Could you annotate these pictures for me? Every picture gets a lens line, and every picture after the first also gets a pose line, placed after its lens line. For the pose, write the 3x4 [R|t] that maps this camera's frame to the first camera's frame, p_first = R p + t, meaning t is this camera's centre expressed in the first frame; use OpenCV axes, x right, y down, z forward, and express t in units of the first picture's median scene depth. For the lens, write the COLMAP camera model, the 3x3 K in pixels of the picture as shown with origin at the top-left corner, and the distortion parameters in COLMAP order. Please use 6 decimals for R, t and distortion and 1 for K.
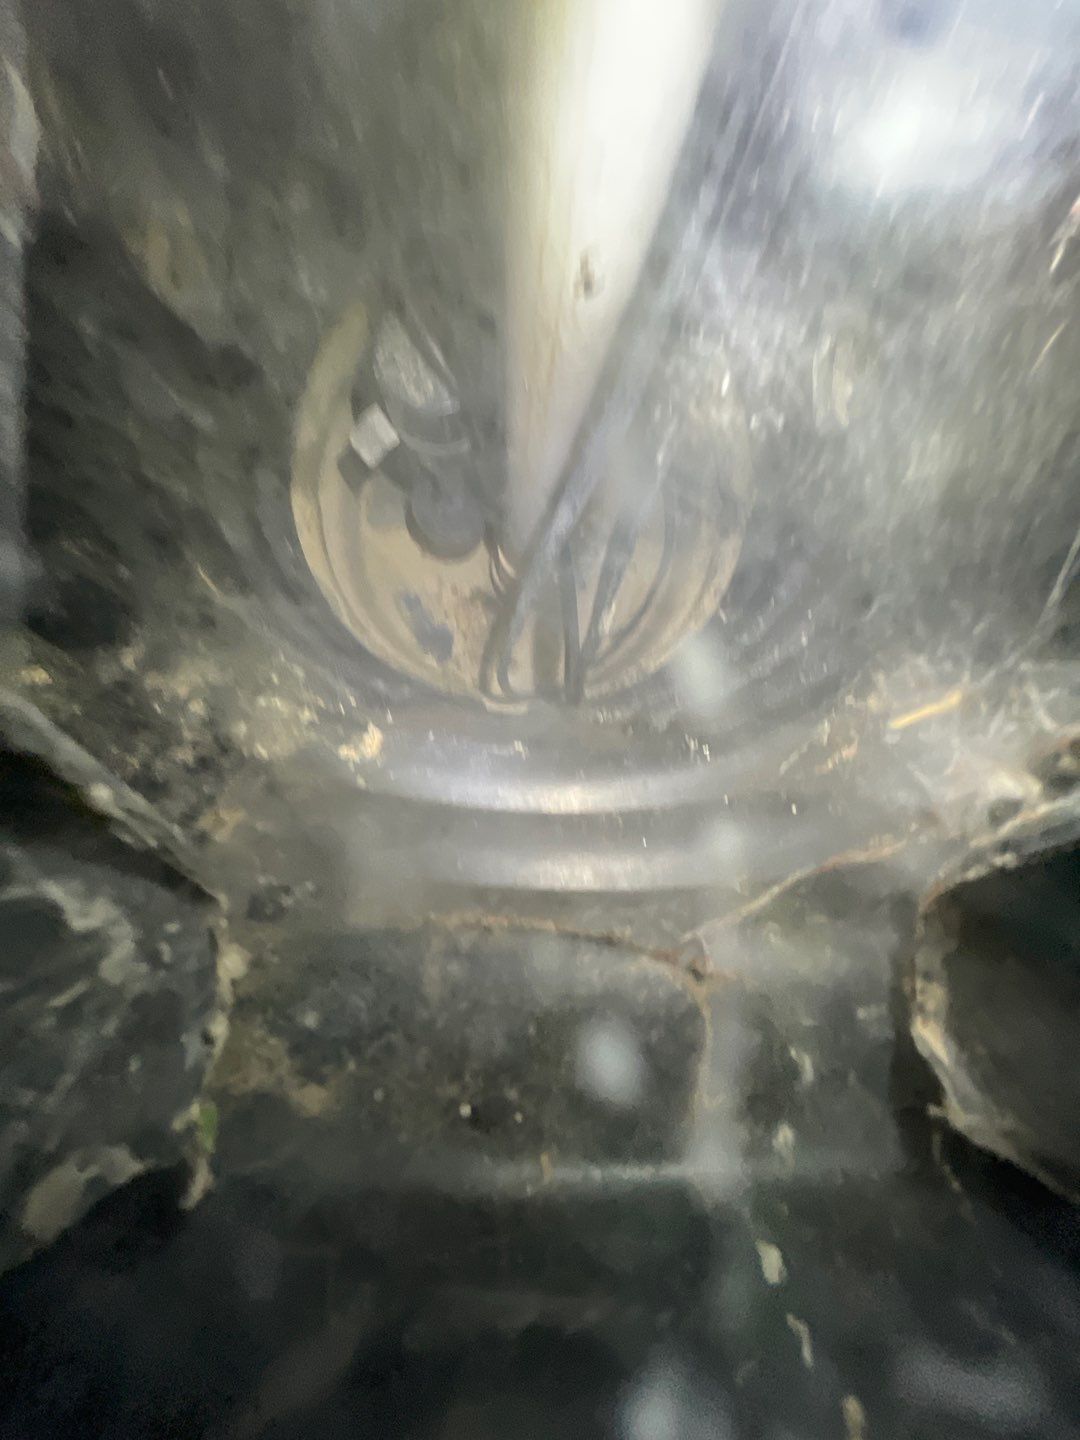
lens RADIAL K [[592.1, 0, 534.8], [0, 592.1, 726.2], [0, 0, 1]] dist [0.008593, 0.000220]
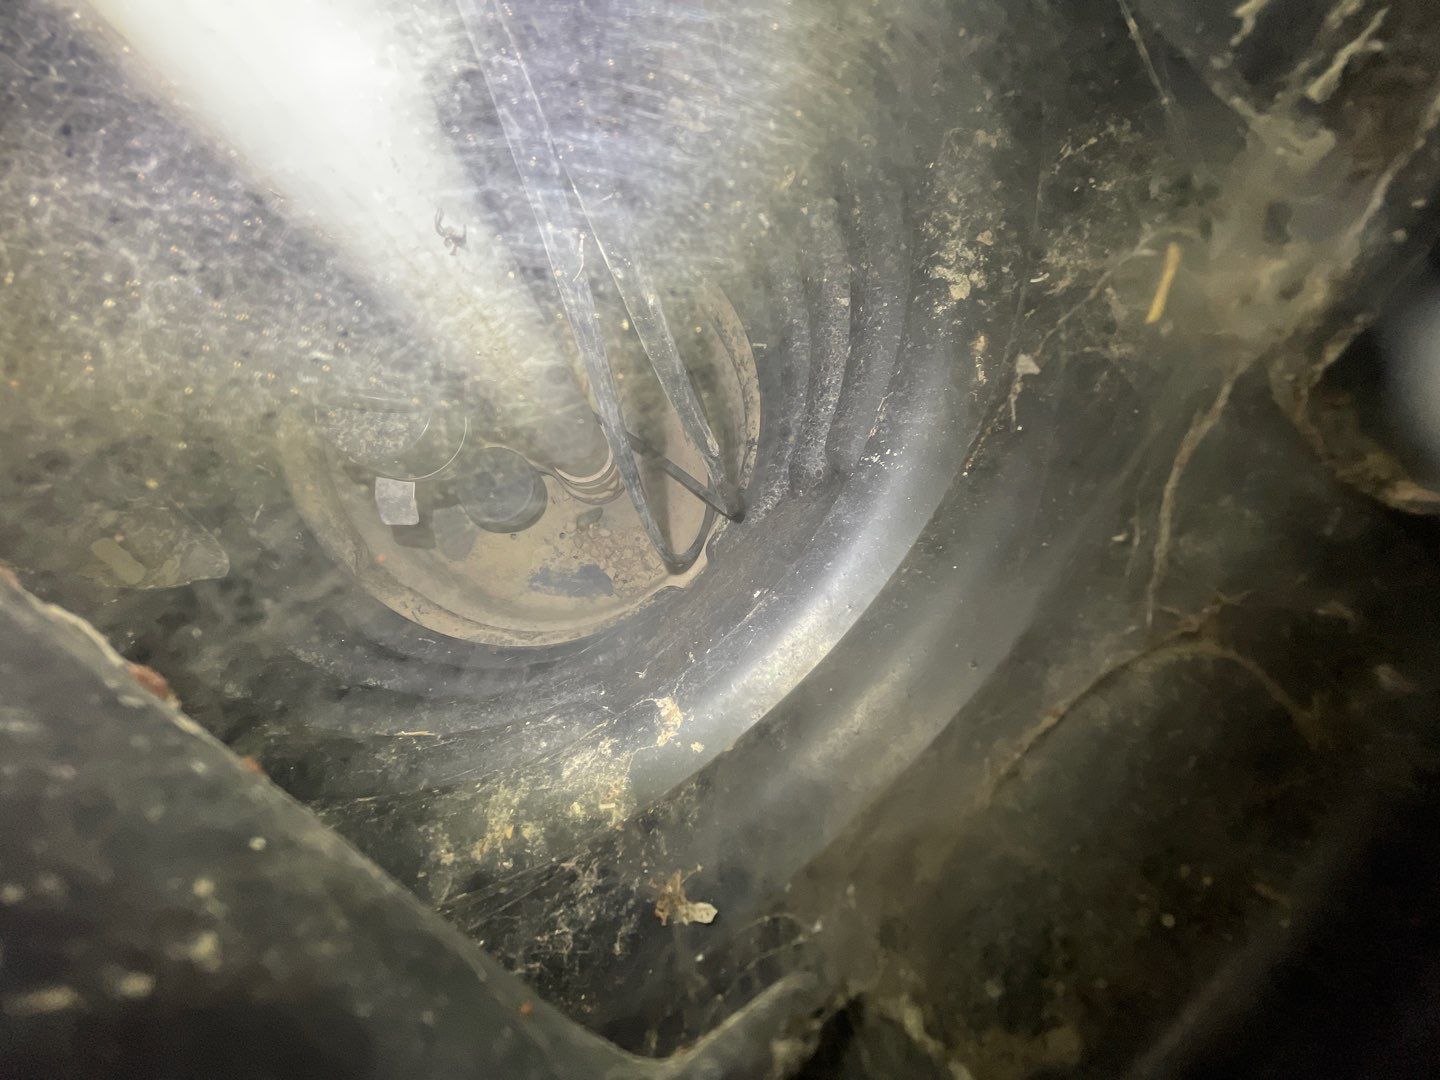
lens RADIAL K [[596.8, 0, 713.4], [0, 596.8, 547.3], [0, 0, 1]] dist [0.010450, -0.000054]
pose [[0.632234, -0.774400, 0.024200, -0.135049], [0.774342, 0.632617, 0.013780, -0.302507], [-0.025980, 0.010027, 0.999612, 0.050523]]
